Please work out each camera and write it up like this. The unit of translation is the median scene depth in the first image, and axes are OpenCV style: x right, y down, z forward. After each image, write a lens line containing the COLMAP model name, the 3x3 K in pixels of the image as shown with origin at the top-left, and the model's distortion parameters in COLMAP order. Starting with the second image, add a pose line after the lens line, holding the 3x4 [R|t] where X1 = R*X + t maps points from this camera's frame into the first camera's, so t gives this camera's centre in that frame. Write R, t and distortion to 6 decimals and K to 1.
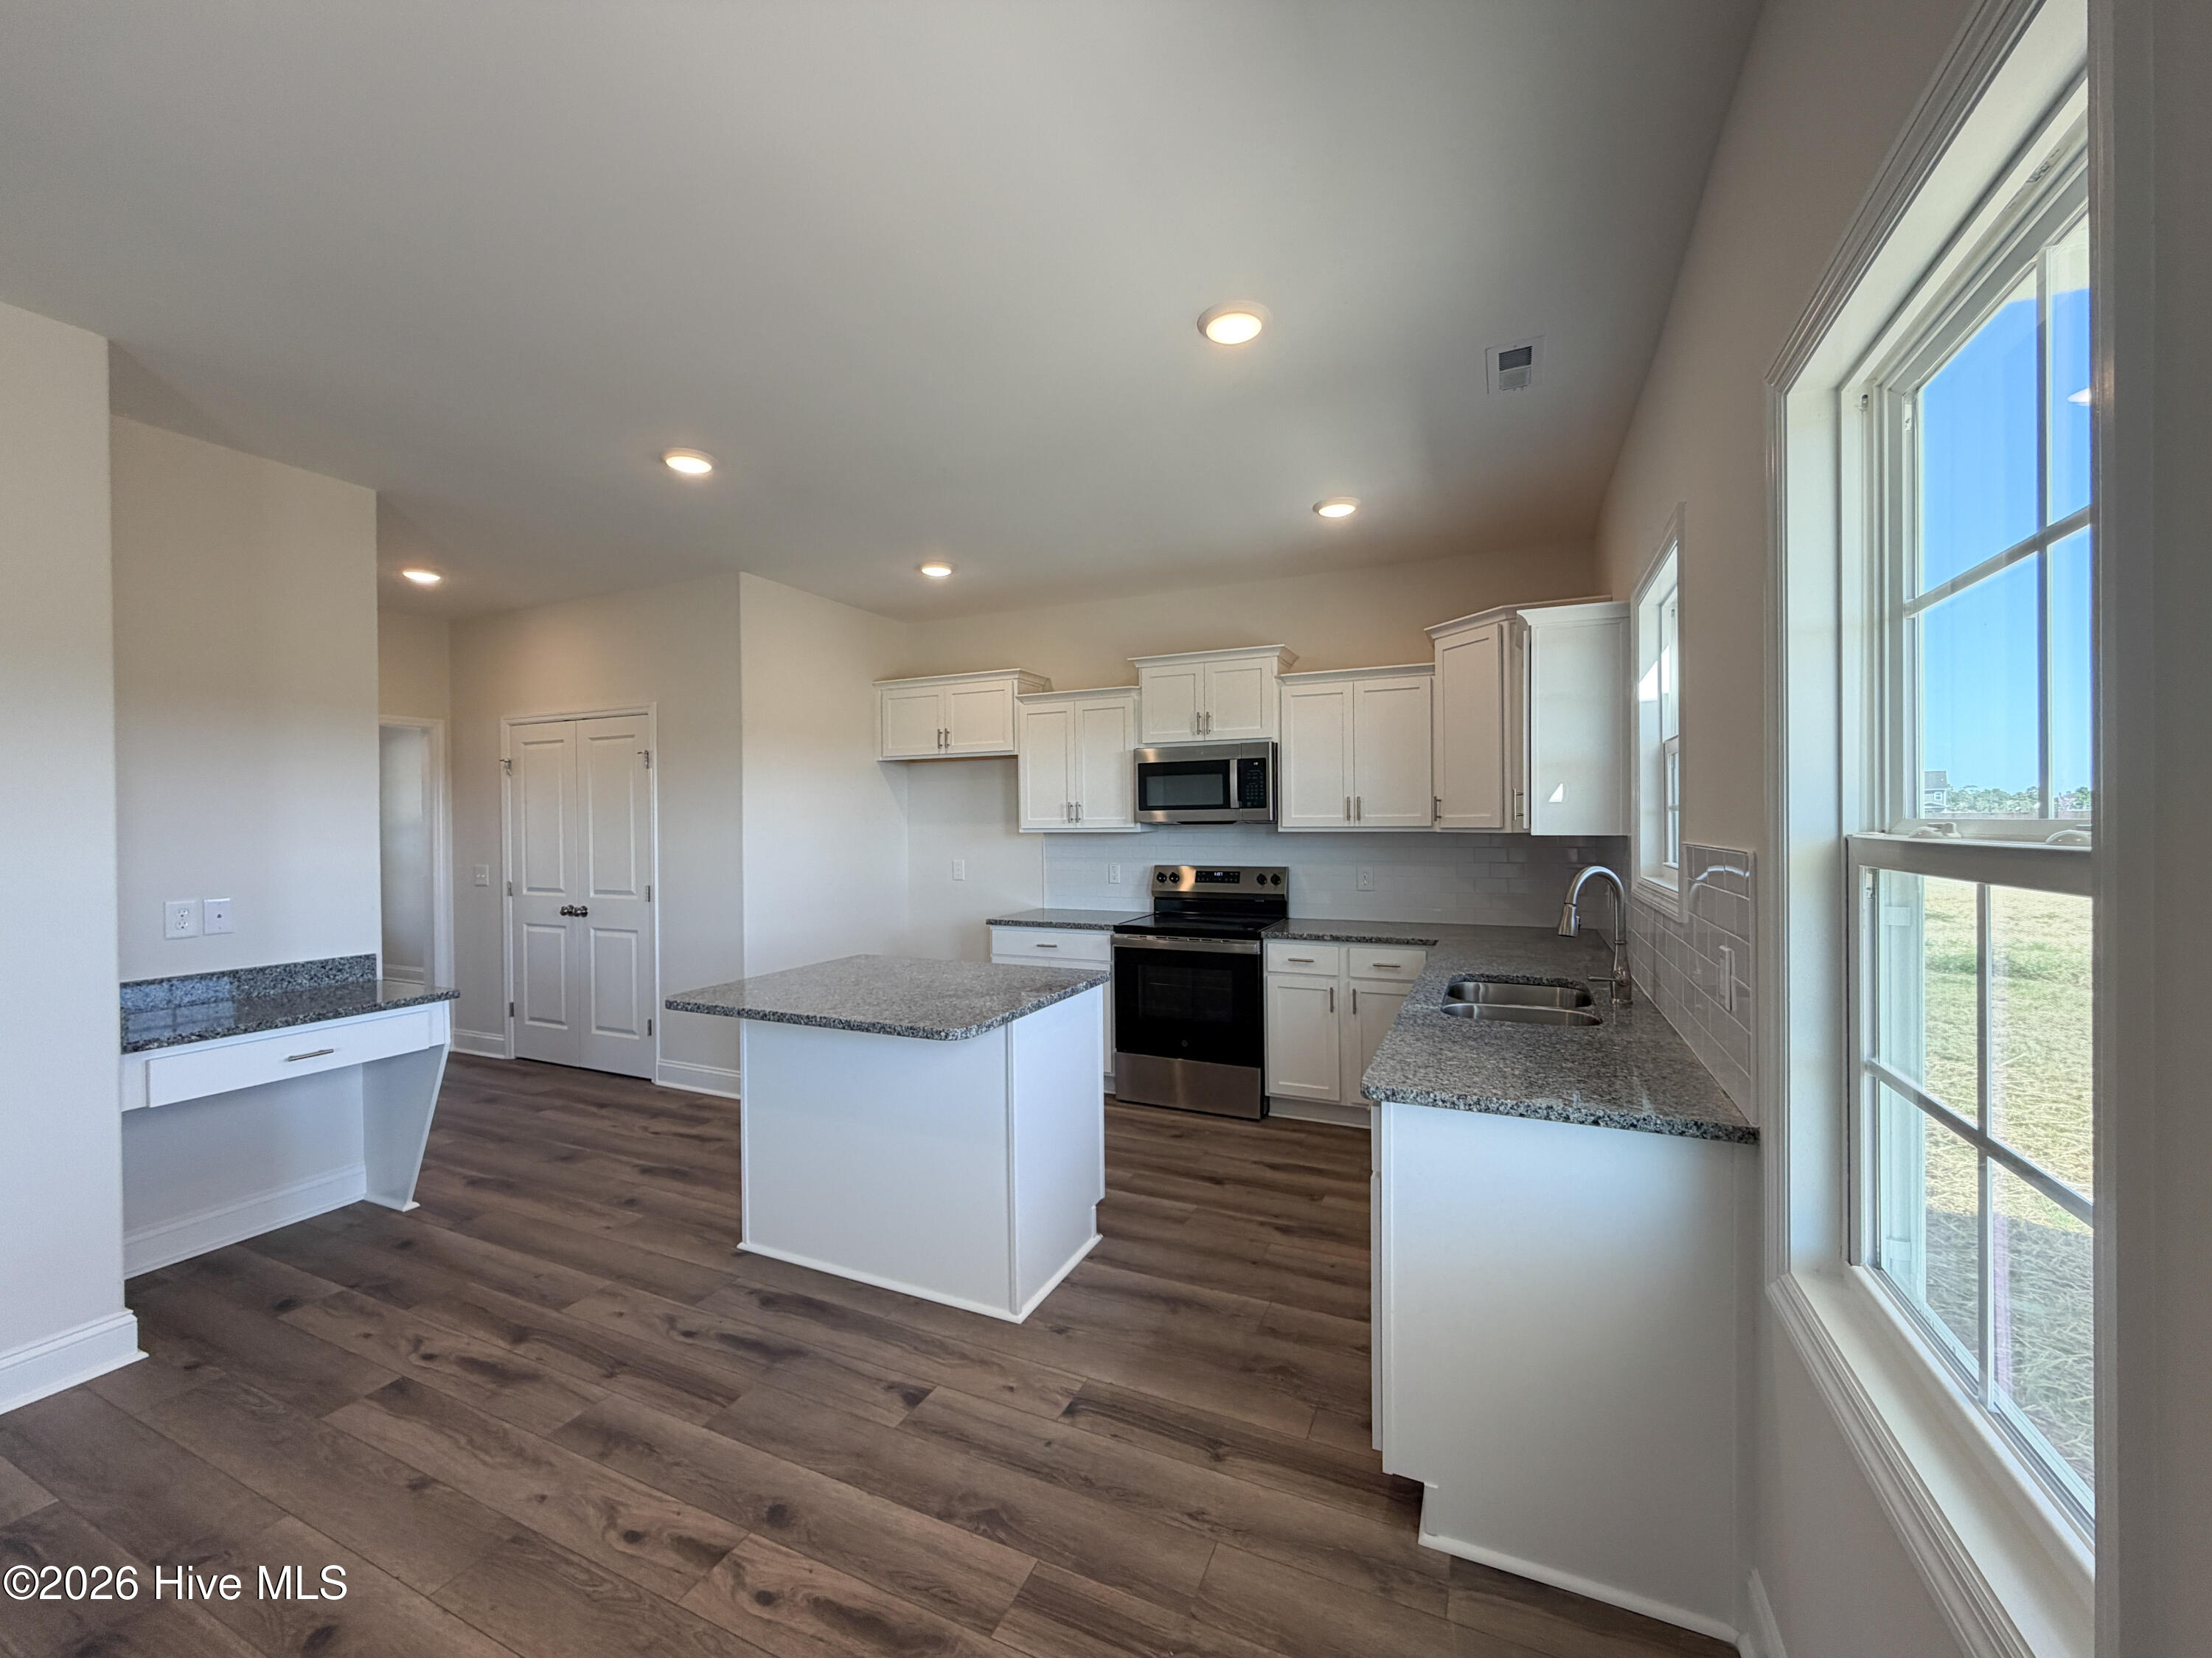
lens RADIAL K [[876.2, 0, 1106.0], [0, 876.2, 829.0], [0, 0, 1]] dist [-0.001102, -0.000146]
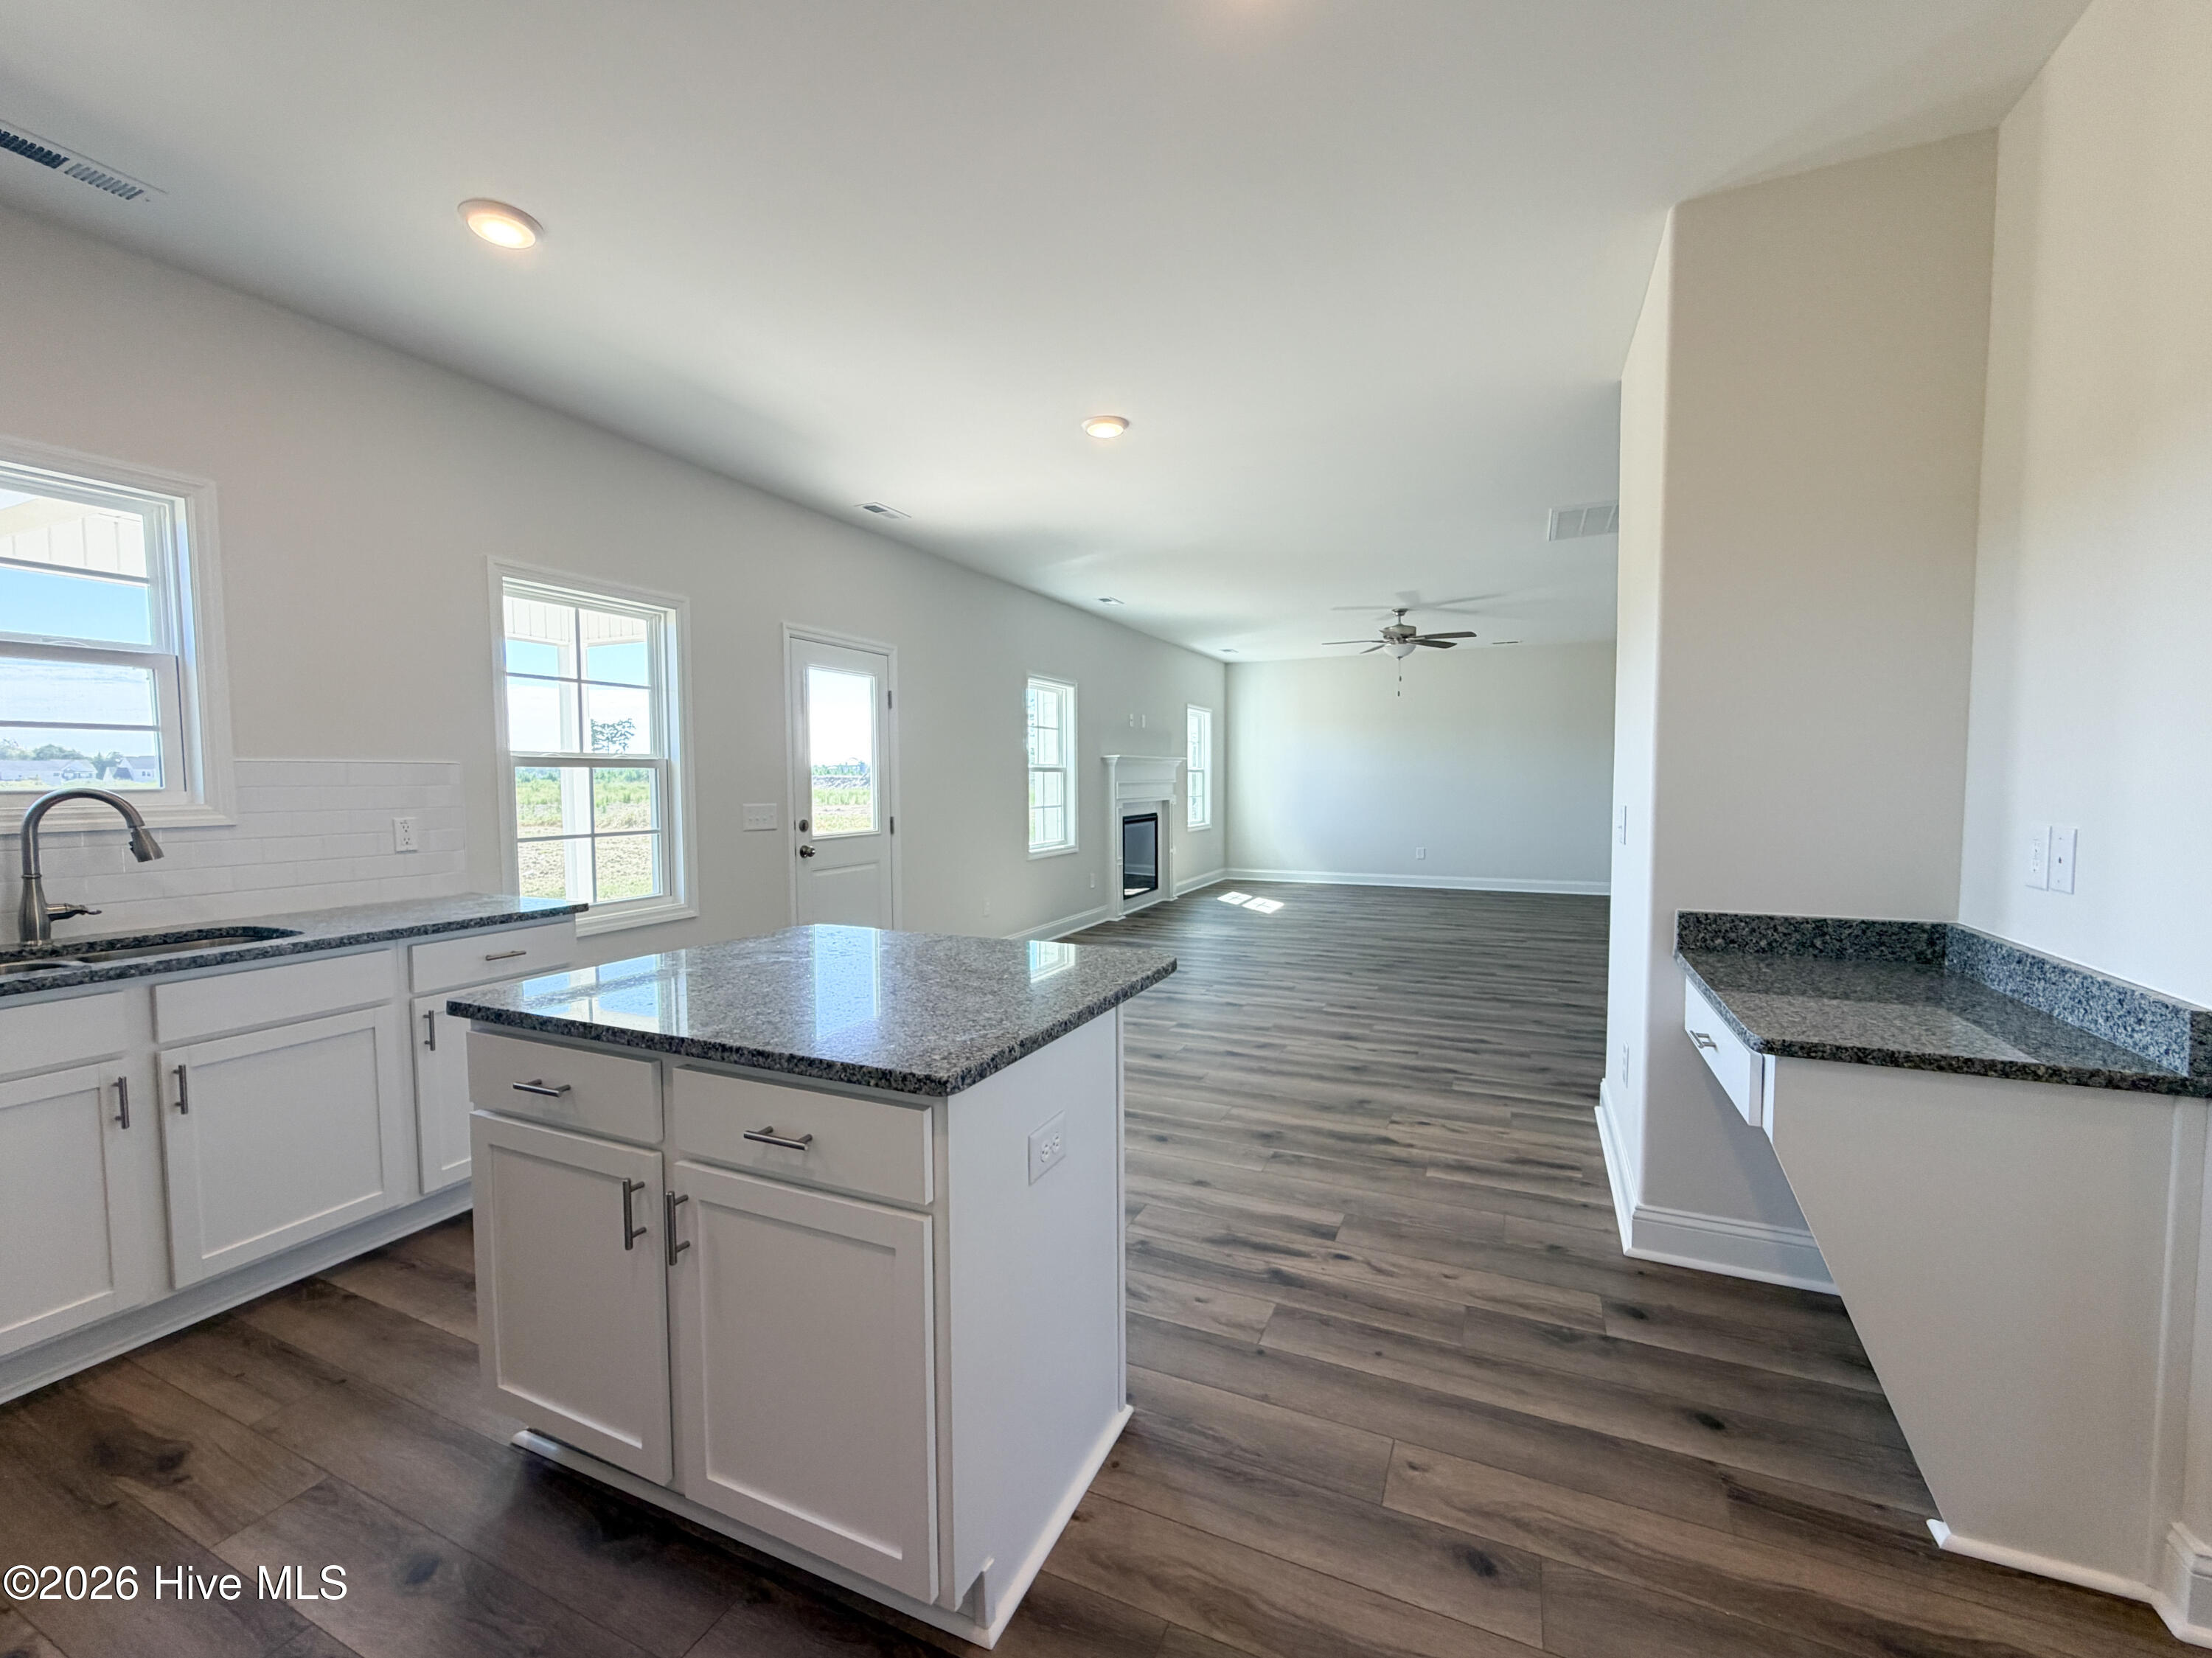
lens RADIAL K [[903.7, 0, 1088.1], [0, 903.7, 829.0], [0, 0, 1]] dist [-0.000169, -0.000136]
pose [[-0.999763, 0.014054, 0.016627, -0.512087], [0.015086, 0.997859, 0.063631, 0.045559], [-0.015697, 0.063867, -0.997835, 2.020844]]
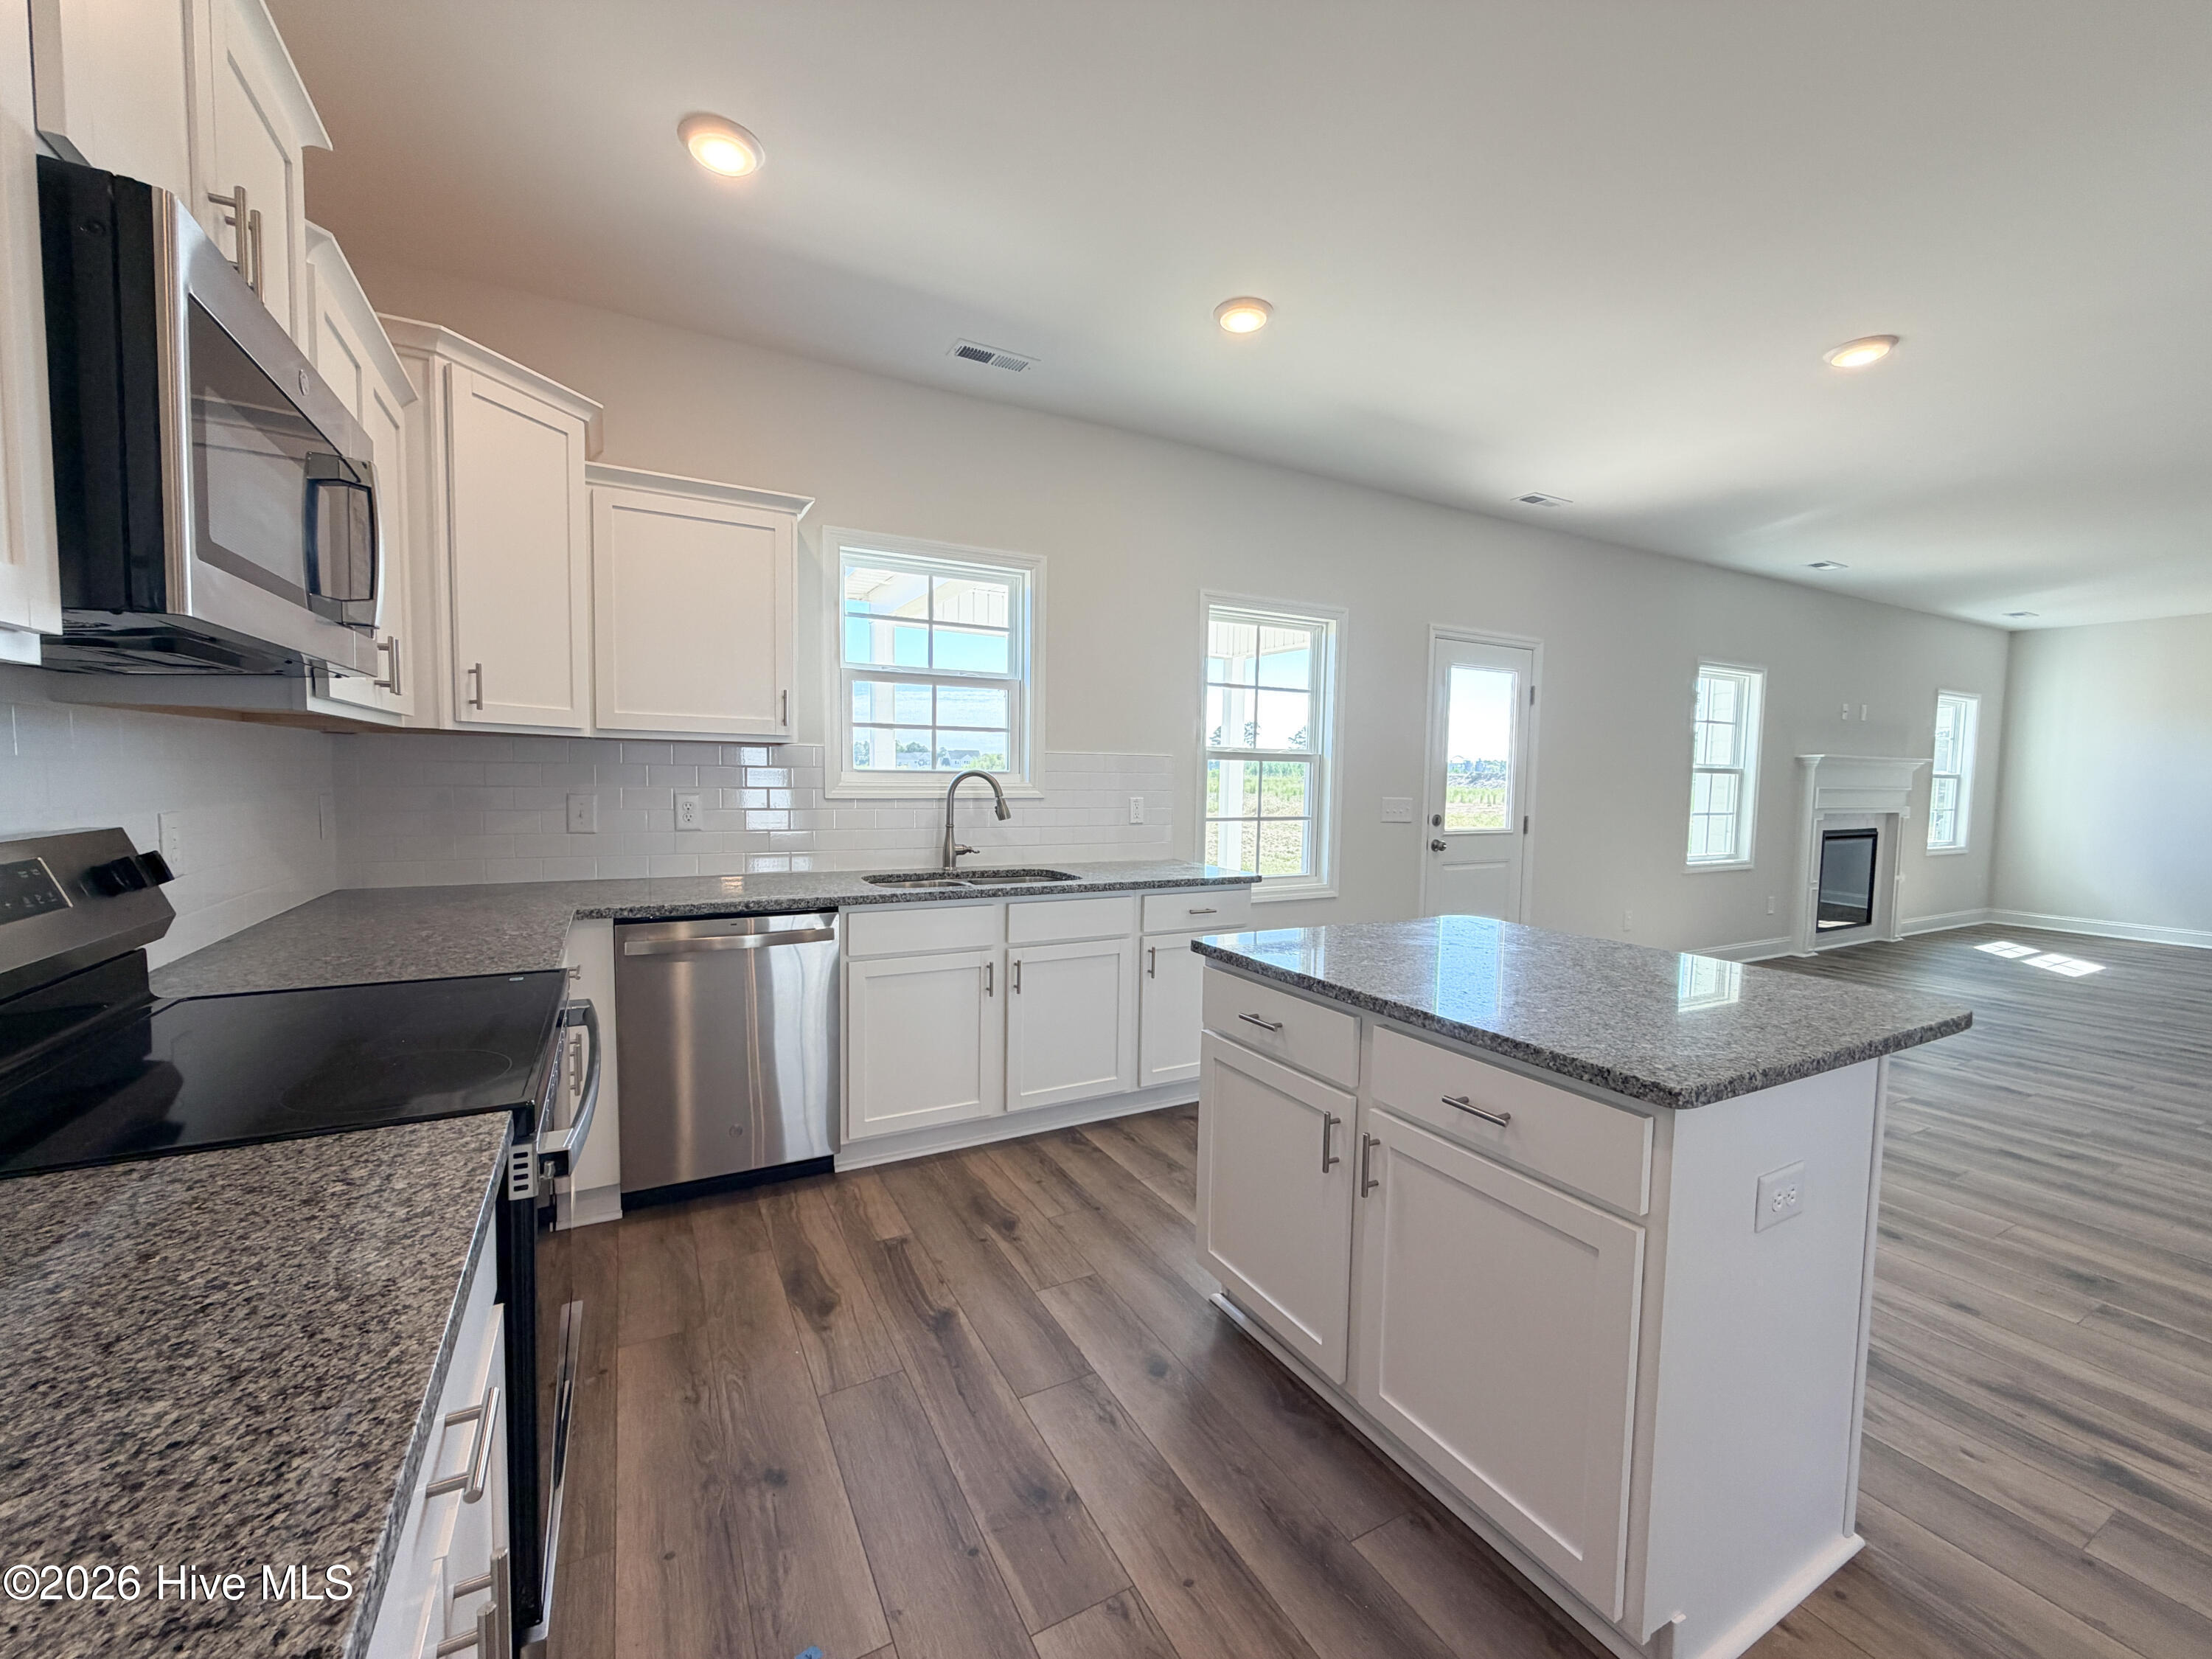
lens RADIAL K [[871.5, 0, 1106.0], [0, 871.5, 829.5], [0, 0, 1]] dist [-0.001363, 0.000119]
pose [[-0.794515, -0.044541, 0.605609, -0.452897], [-0.005263, 0.997774, 0.066479, 0.048822], [-0.607221, 0.049632, -0.792981, 2.071567]]
